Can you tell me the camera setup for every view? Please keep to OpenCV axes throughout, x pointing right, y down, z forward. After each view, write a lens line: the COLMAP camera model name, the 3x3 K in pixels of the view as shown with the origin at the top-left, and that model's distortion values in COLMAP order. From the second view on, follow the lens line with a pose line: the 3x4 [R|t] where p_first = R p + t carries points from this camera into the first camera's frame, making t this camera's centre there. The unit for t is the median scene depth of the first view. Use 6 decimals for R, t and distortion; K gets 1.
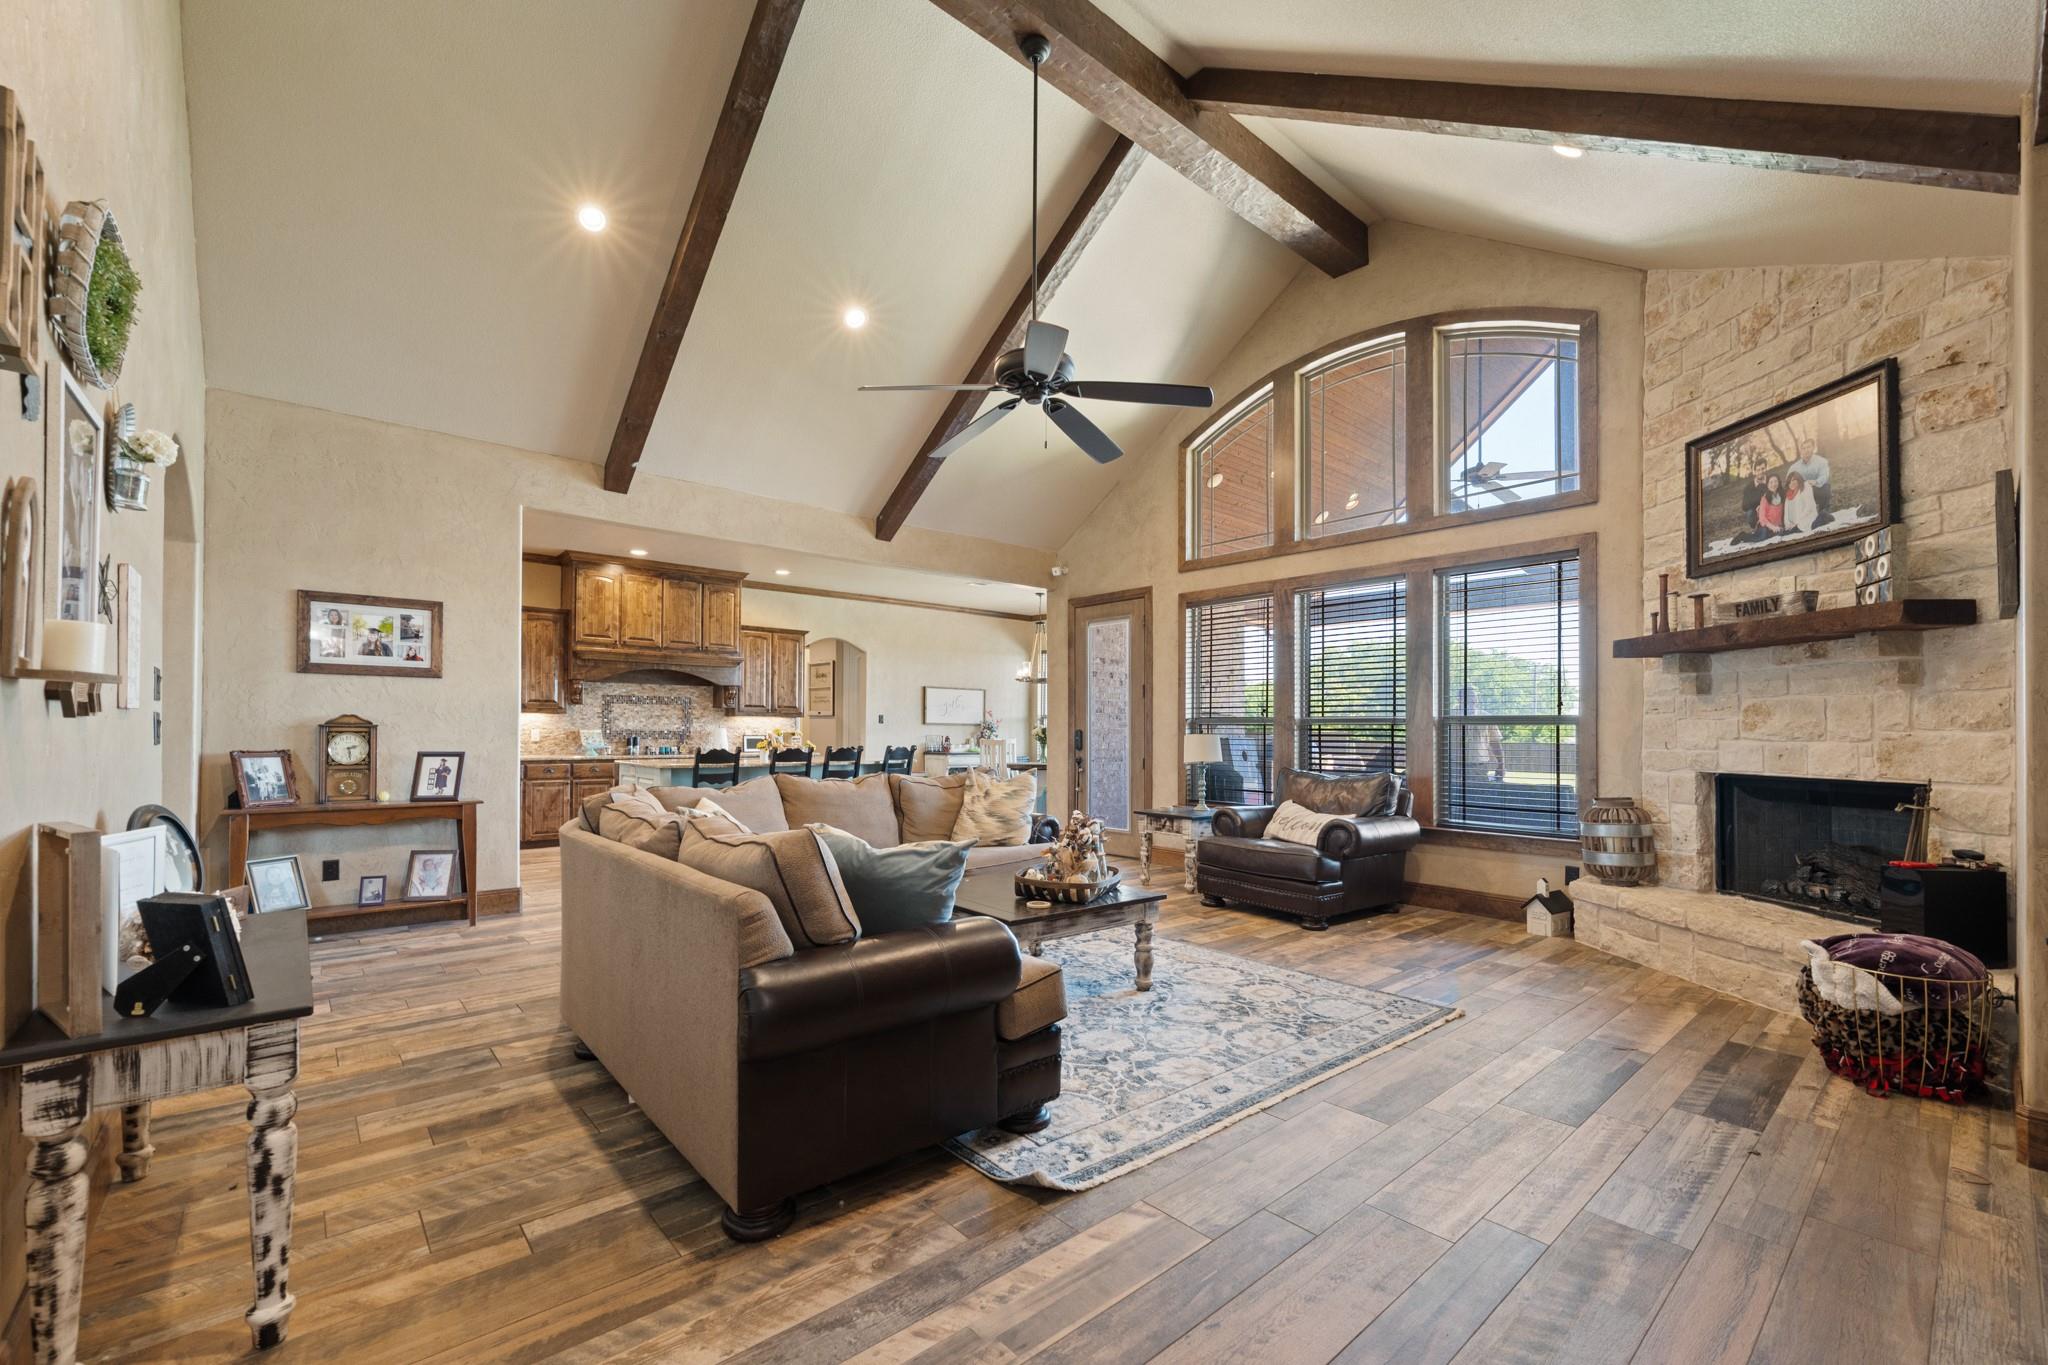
lens RADIAL K [[841.1, 0, 1036.8], [0, 841.1, 723.0], [0, 0, 1]] dist [-0.000225, -0.000342]
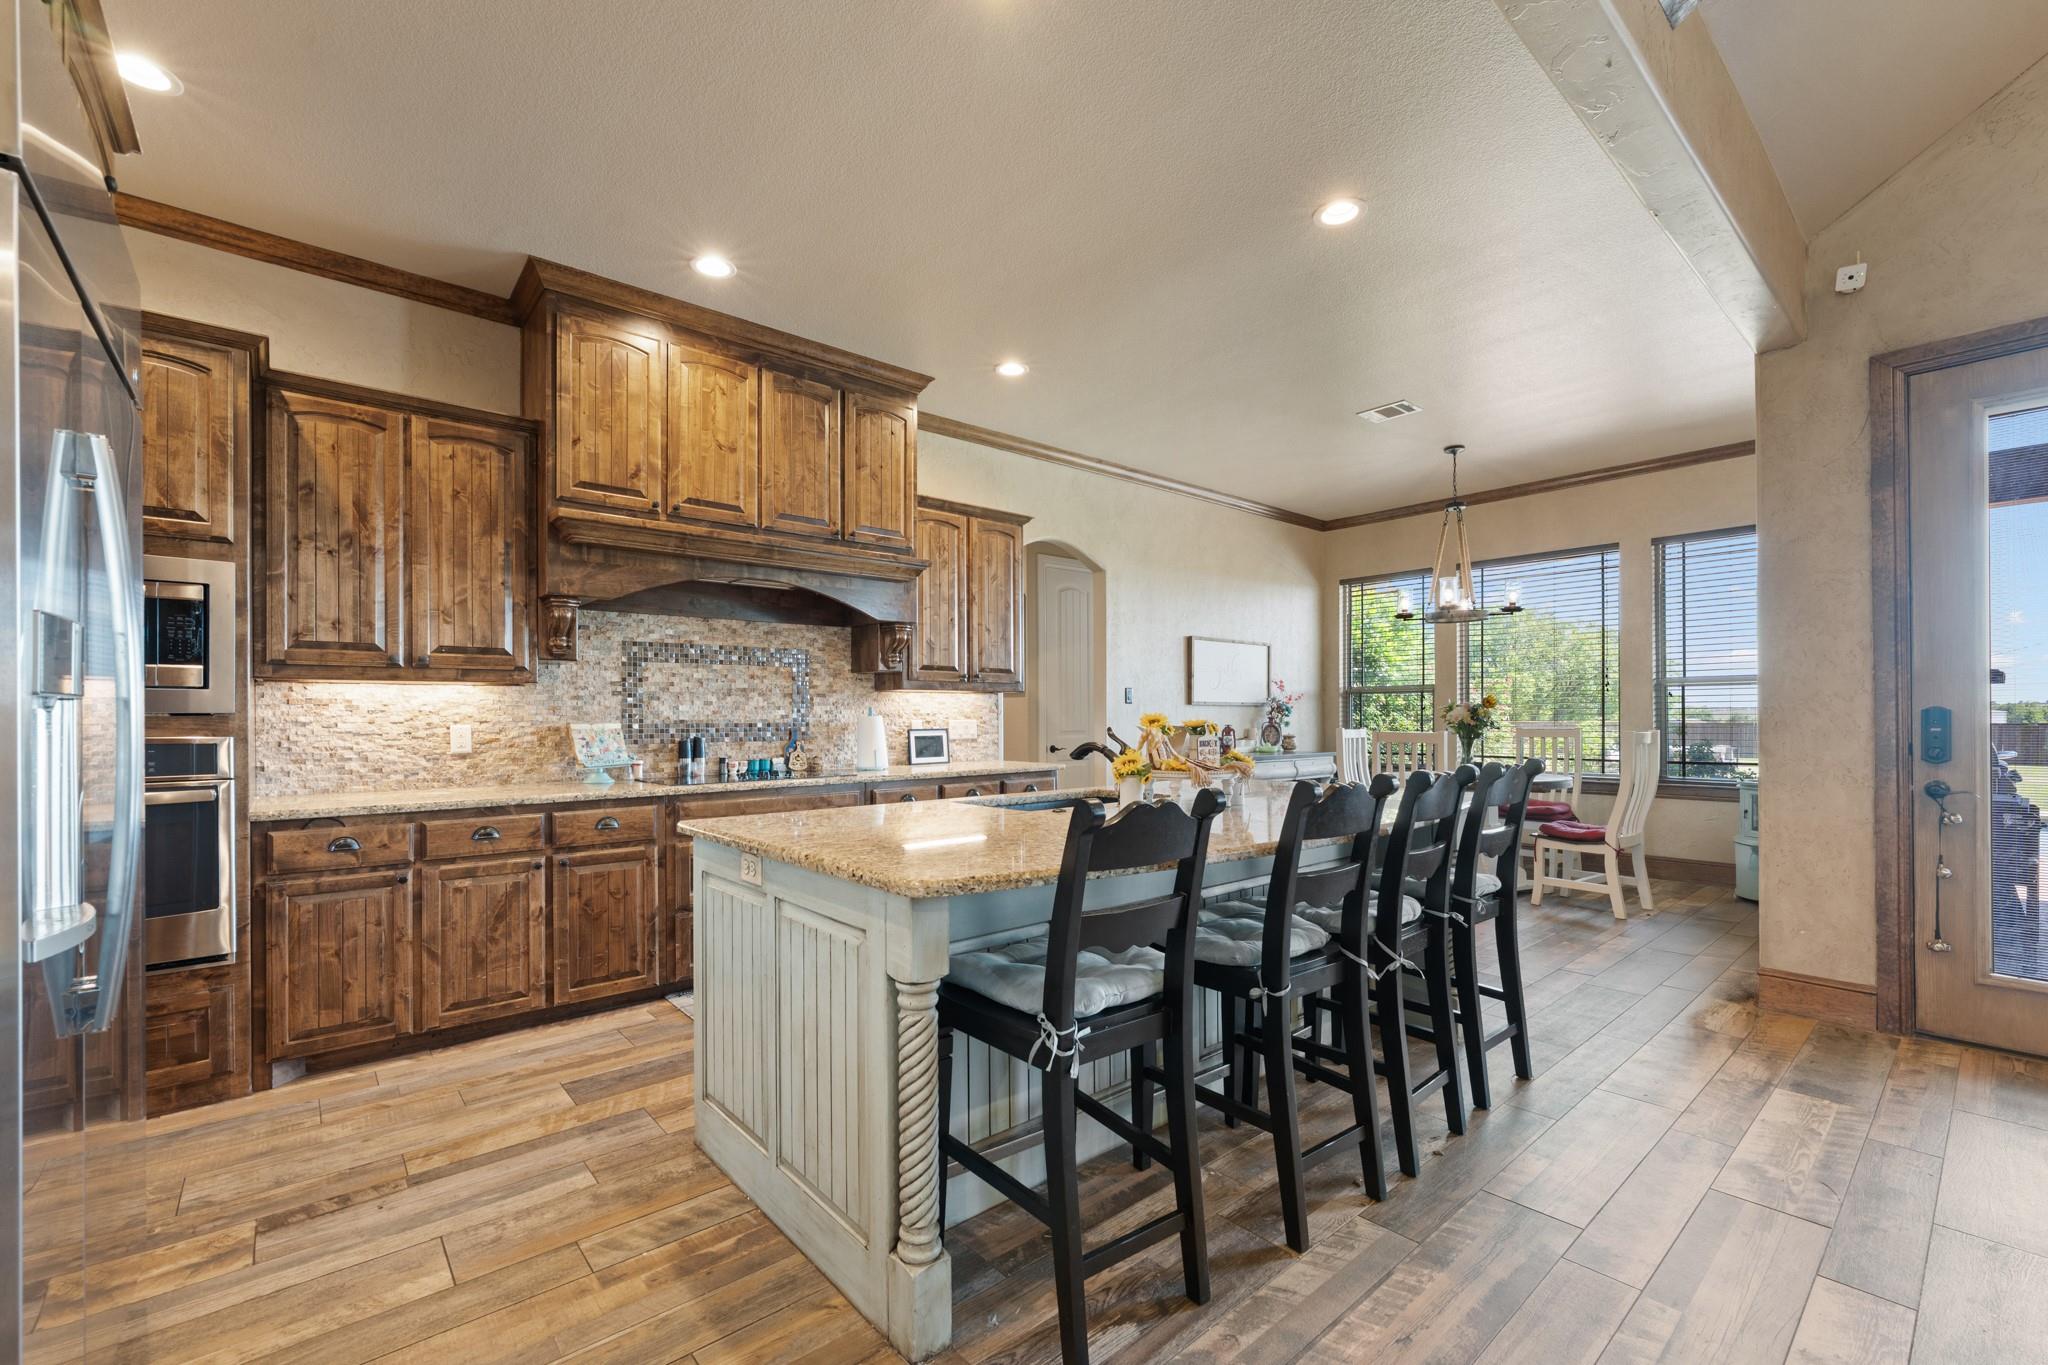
lens RADIAL K [[841.1, 0, 1014.1], [0, 841.1, 707.1], [0, 0, 1]] dist [-0.000225, -0.000342]
pose [[0.999654, -0.008643, -0.024842, -0.306845], [0.008752, 0.999953, 0.004287, -0.000005], [0.024804, -0.004503, 0.999682, 0.576844]]
